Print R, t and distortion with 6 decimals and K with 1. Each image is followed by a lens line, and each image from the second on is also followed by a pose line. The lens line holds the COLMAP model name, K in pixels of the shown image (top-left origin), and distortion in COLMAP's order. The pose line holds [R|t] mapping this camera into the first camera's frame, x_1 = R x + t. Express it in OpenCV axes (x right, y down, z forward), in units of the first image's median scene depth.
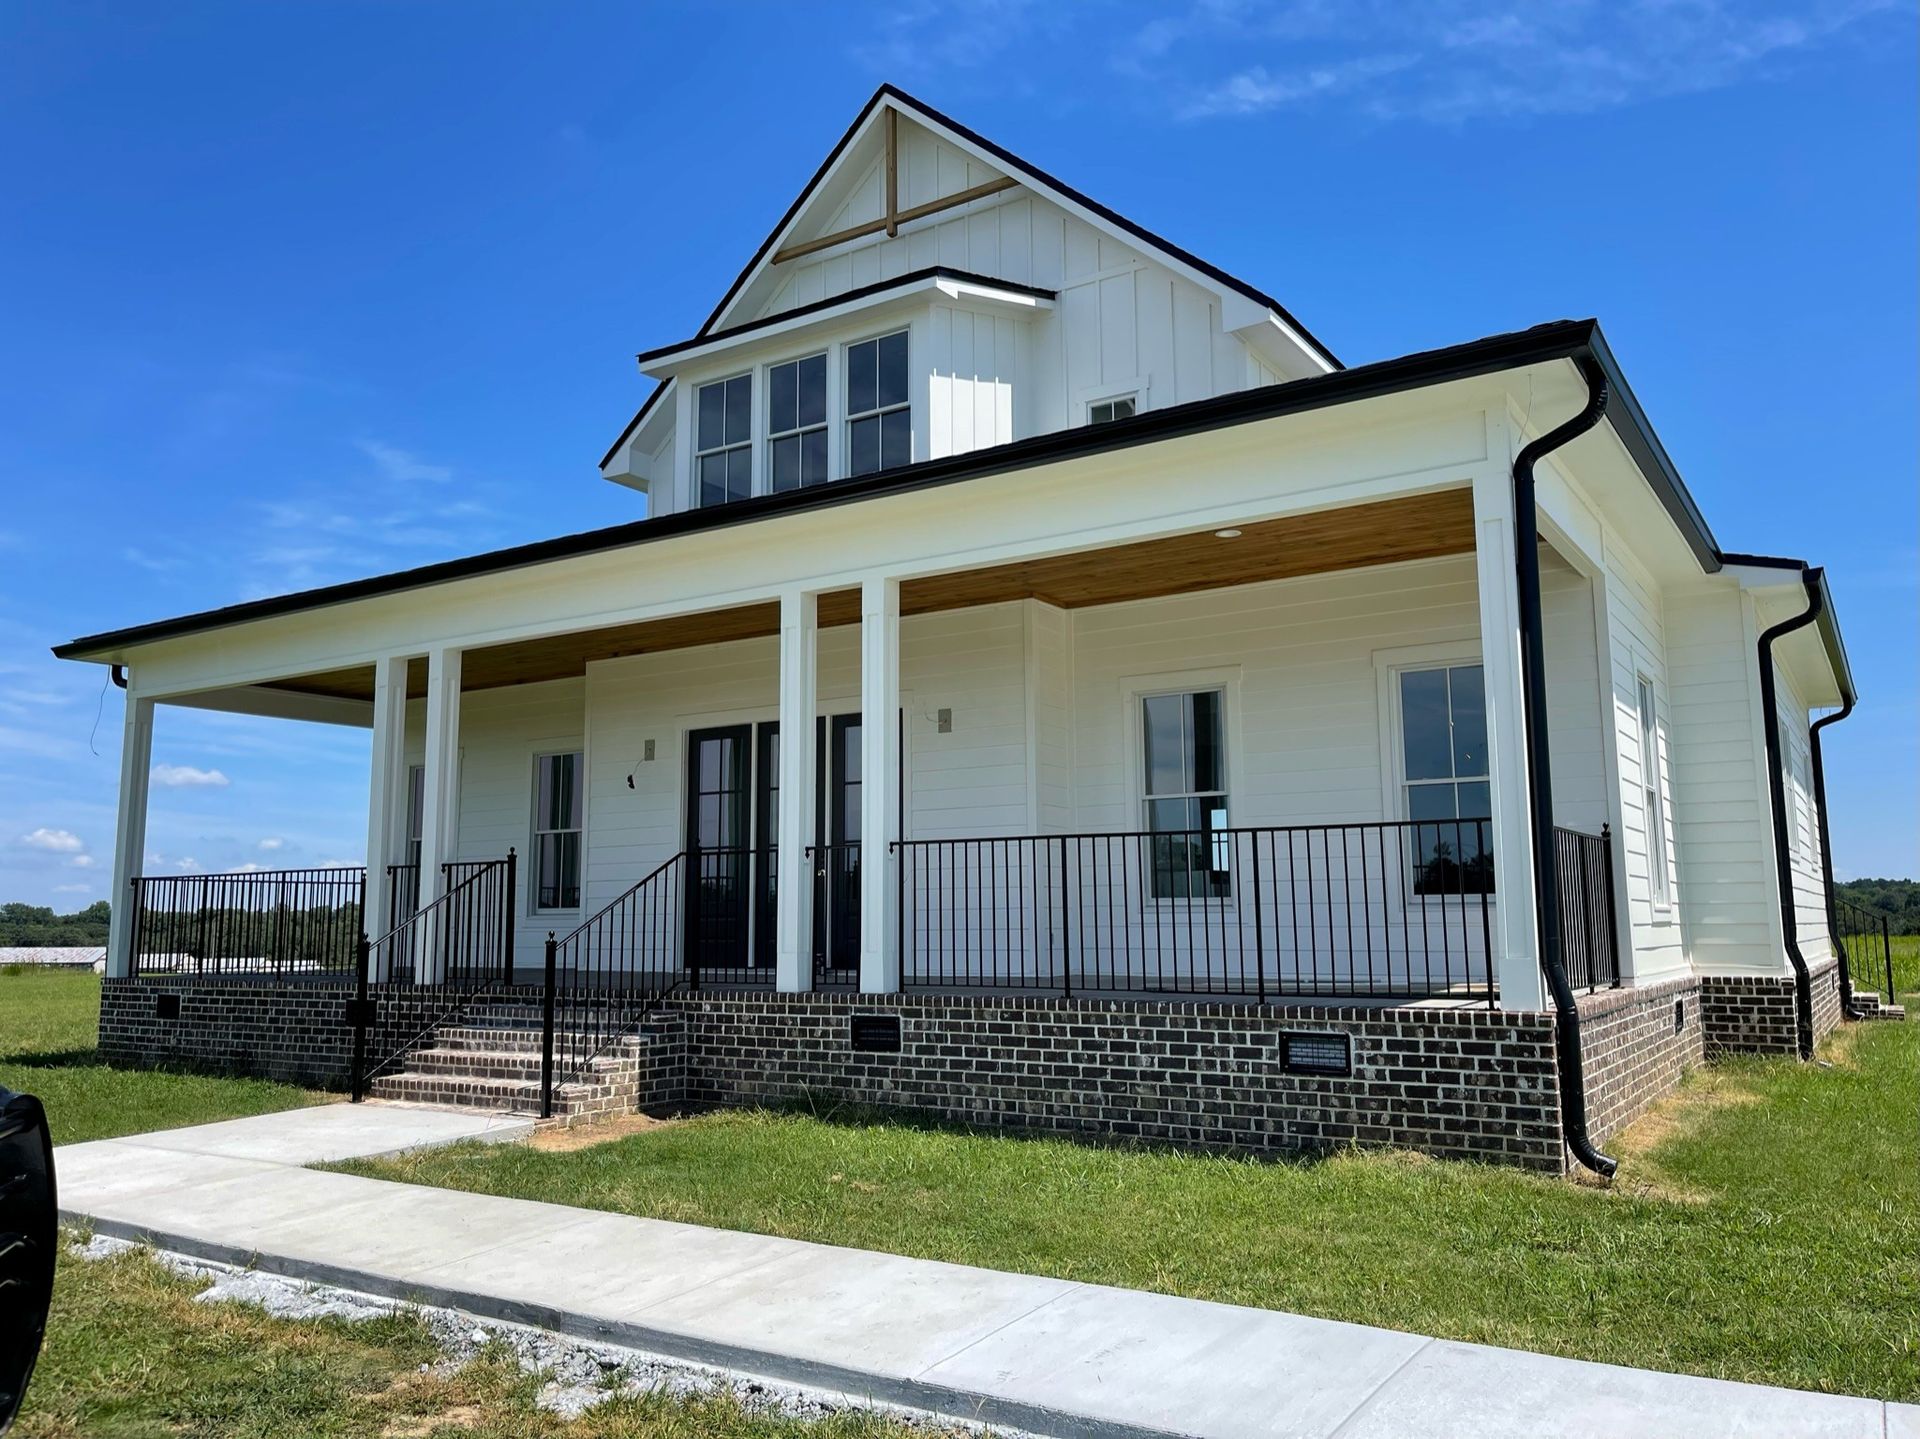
lens RADIAL K [[1439.8, 0, 954.8], [0, 1439.8, 704.5], [0, 0, 1]] dist [0.042883, -0.056506]
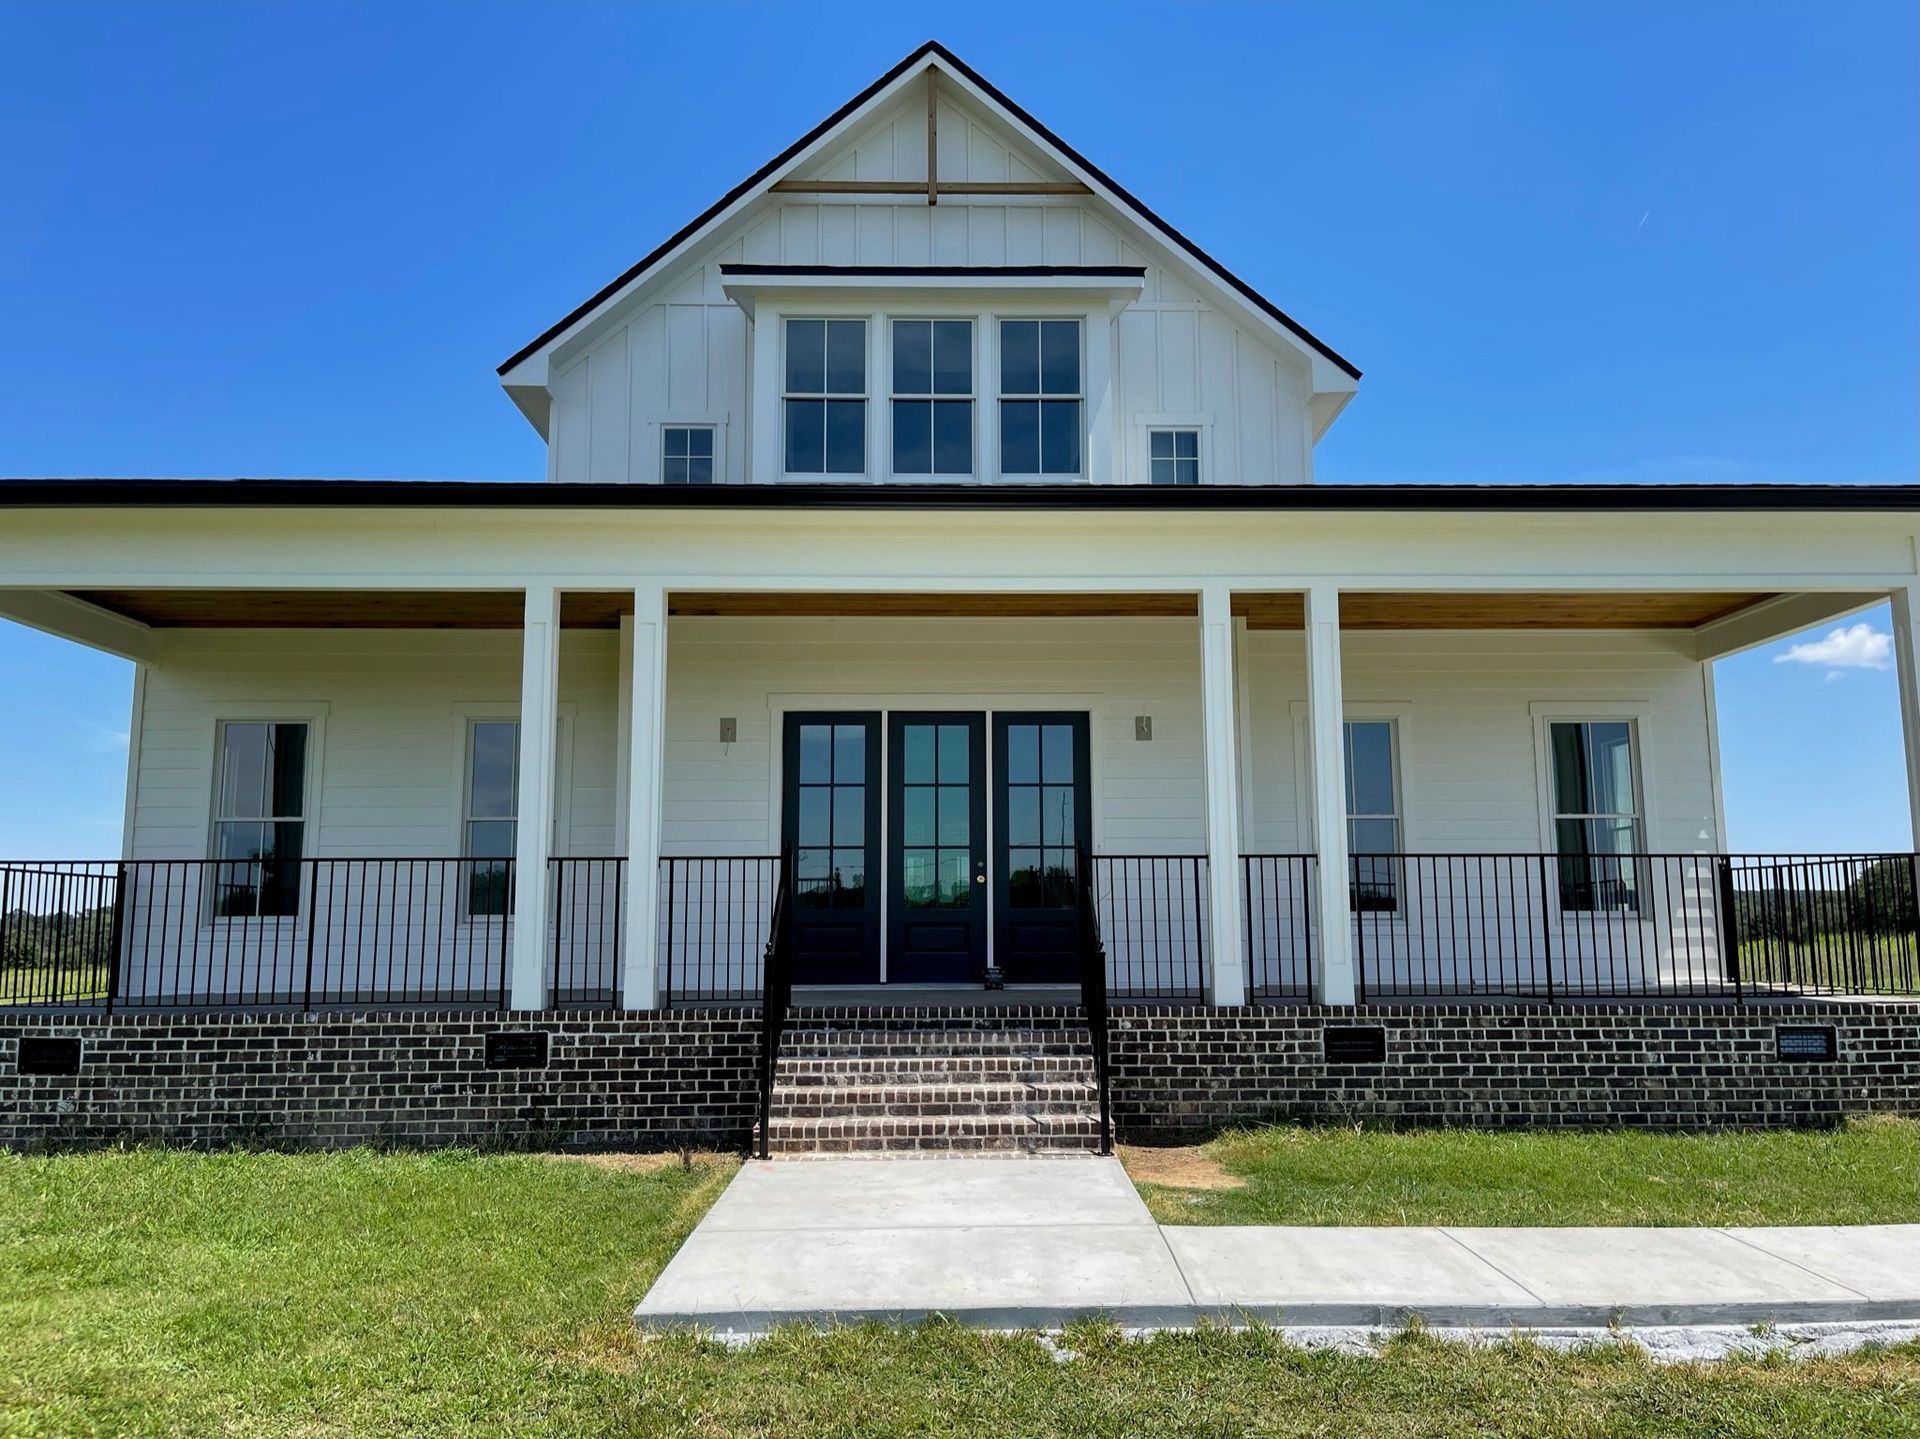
lens RADIAL K [[1439.8, 0, 939.0], [0, 1439.8, 720.9], [0, 0, 1]] dist [0.042883, -0.056506]
pose [[0.829647, 0.083817, 0.551961, -0.891711], [-0.085168, 0.996095, -0.023245, 0.054497], [-0.551754, -0.027725, 0.833546, 0.342079]]
